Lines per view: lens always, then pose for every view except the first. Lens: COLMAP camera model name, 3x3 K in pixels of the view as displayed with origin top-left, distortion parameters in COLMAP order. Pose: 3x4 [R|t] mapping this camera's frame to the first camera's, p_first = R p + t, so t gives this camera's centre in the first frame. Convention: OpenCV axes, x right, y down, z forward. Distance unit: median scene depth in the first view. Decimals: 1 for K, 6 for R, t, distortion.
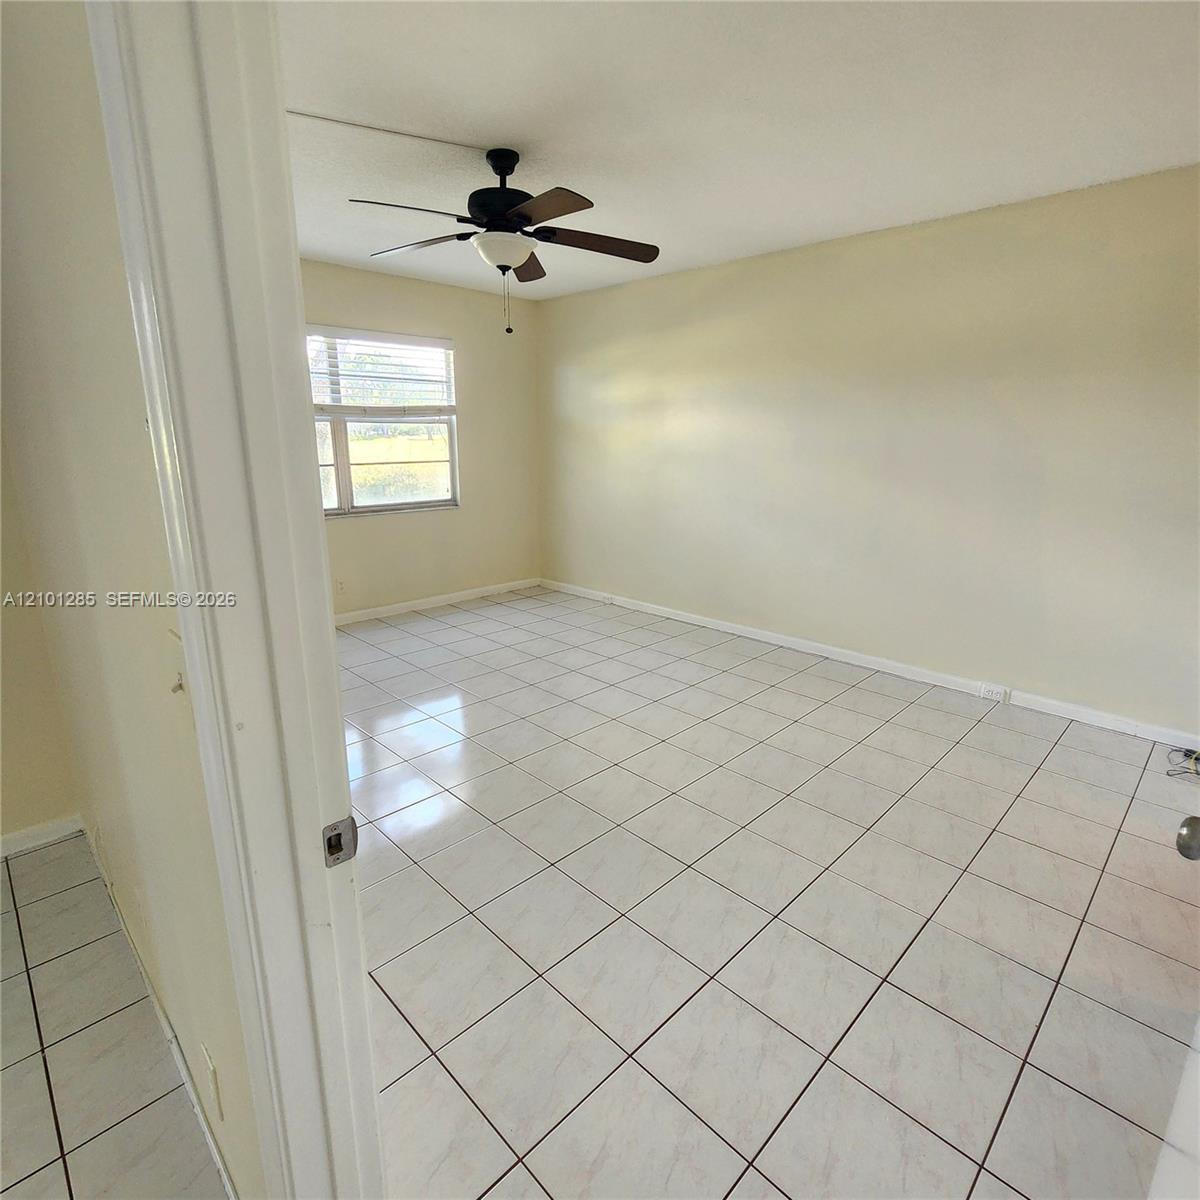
lens RADIAL K [[660.4, 0, 591.9], [0, 660.4, 597.8], [0, 0, 1]] dist [-0.007626, -0.000020]
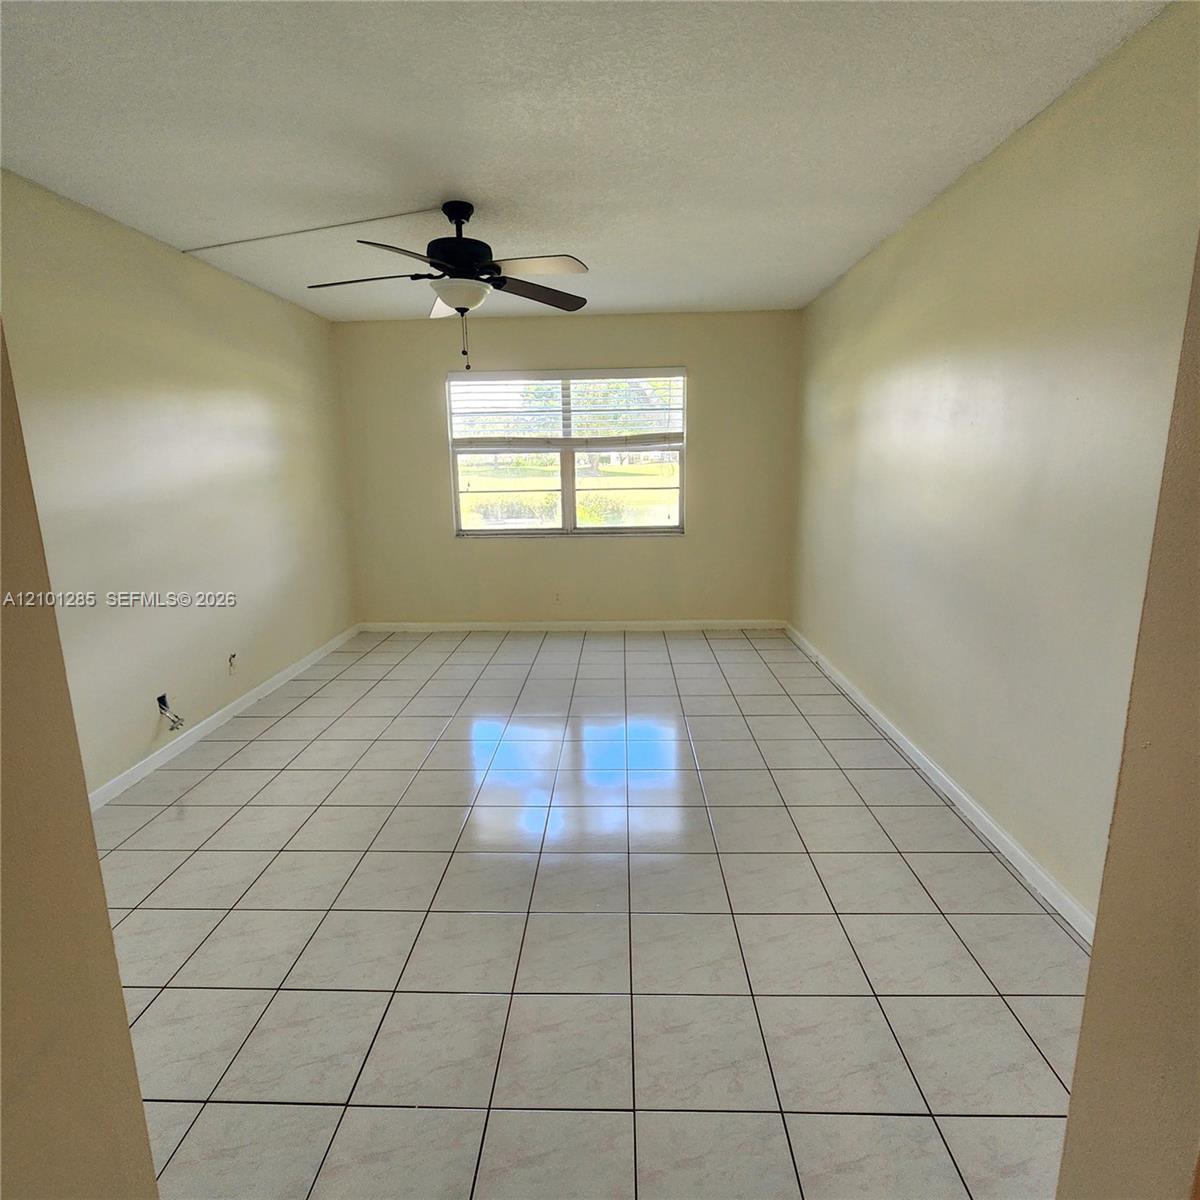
lens RADIAL K [[660.4, 0, 593.2], [0, 660.4, 599.3], [0, 0, 1]] dist [-0.007626, -0.000020]
pose [[0.681237, 0.133501, -0.719787, 0.477257], [-0.156750, 0.987028, 0.034711, -0.061837], [0.715084, 0.089180, 0.693327, 0.257628]]
